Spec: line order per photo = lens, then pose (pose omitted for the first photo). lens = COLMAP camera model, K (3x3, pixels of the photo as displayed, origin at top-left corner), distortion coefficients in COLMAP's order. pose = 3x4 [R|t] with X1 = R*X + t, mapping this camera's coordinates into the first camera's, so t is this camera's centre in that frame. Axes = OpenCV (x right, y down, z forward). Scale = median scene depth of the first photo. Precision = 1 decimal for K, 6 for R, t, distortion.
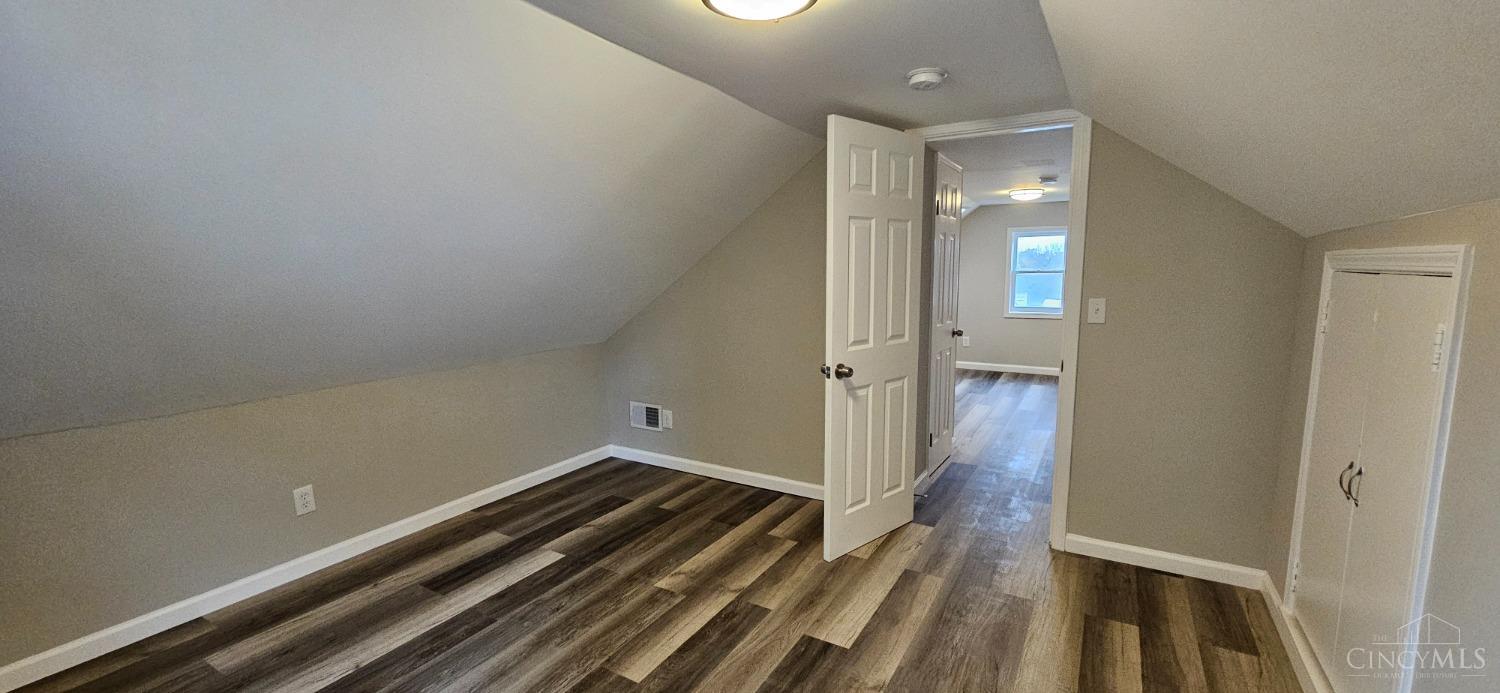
lens RADIAL K [[613.3, 0, 749.9], [0, 613.3, 351.9], [0, 0, 1]] dist [0.000516, -0.000021]
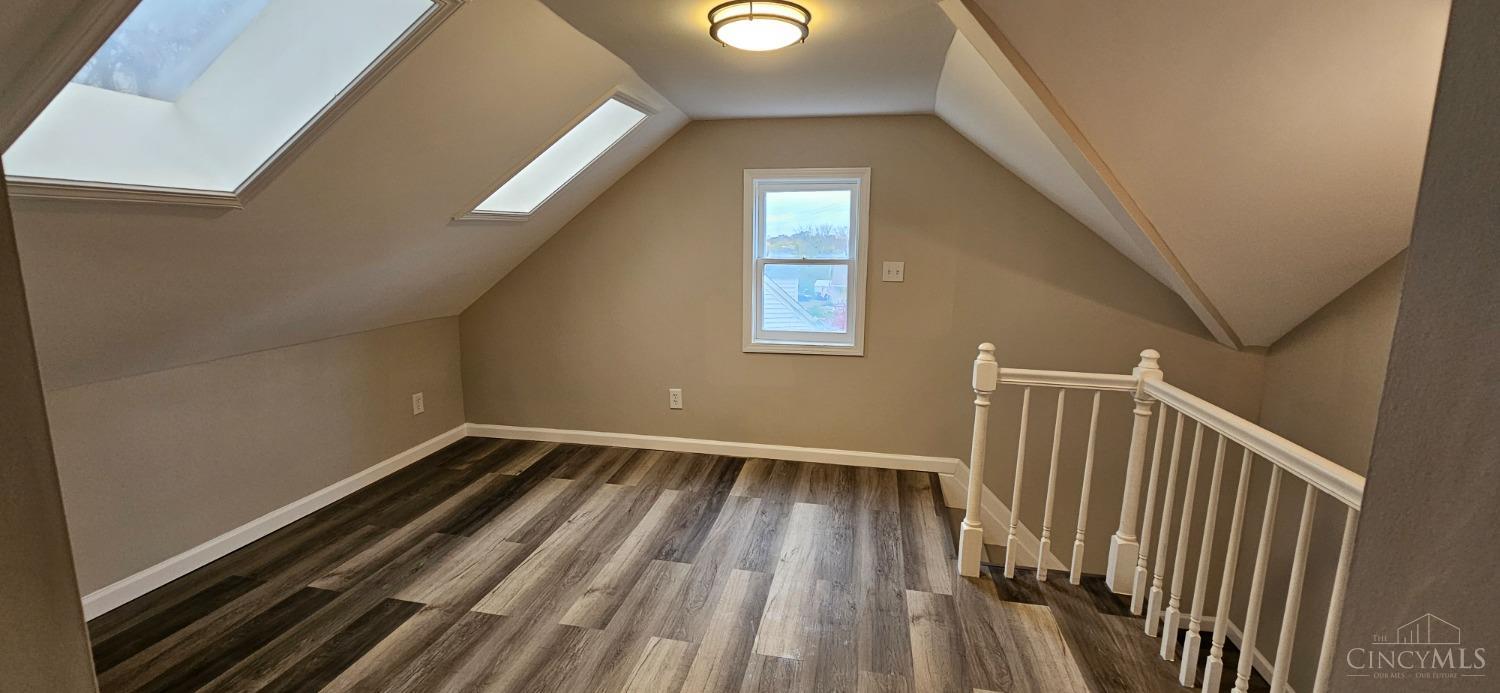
lens RADIAL K [[613.3, 0, 751.2], [0, 613.3, 344.9], [0, 0, 1]] dist [0.000516, -0.000021]
pose [[0.940484, -0.033033, 0.338230, 0.251453], [0.022974, 0.999168, 0.033703, -0.078689], [-0.339062, -0.023927, 0.940460, 0.528689]]
